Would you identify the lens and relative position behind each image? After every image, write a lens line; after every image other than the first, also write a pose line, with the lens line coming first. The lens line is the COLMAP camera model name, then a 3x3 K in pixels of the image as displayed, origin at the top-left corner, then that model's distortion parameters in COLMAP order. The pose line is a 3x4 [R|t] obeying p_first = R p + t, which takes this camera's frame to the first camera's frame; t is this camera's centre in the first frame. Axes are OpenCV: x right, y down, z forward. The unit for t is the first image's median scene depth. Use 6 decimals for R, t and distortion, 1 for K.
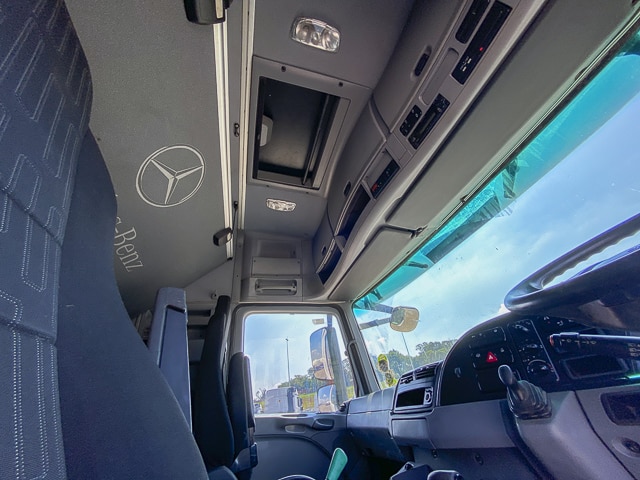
lens RADIAL K [[256.5, 0, 320.0], [0, 256.5, 240.0], [0, 0, 1]] dist [-0.001982, -0.000219]
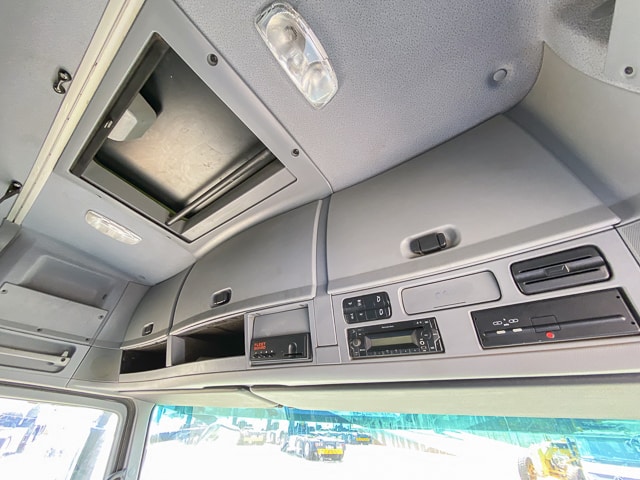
lens RADIAL K [[259.5, 0, 320.0], [0, 259.5, 240.0], [0, 0, 1]] dist [-0.001816, -0.000249]
pose [[0.784780, 0.472548, 0.401023, -0.017771], [-0.451637, 0.879140, -0.152111, -0.356646], [-0.424435, -0.061743, 0.903351, 0.419437]]
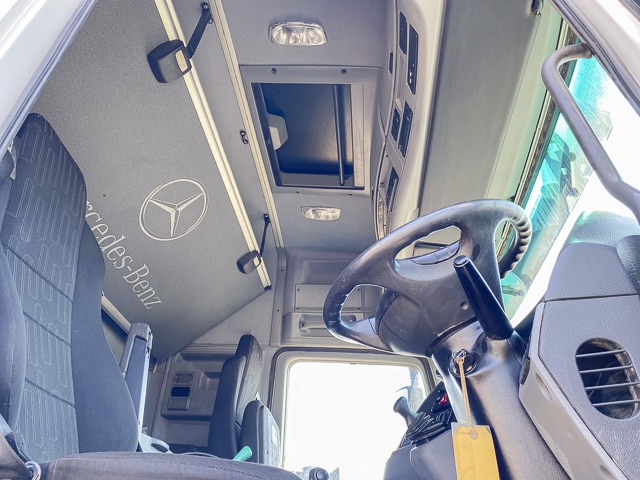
lens RADIAL K [[477.9, 0, 320.0], [0, 477.9, 240.0], [0, 0, 1]] dist [0.031829, -0.000914]
pose [[0.929279, -0.066624, -0.363321, 0.506117], [0.066582, 0.997701, -0.012656, -0.064731], [0.363328, -0.012430, 0.931578, -0.416177]]
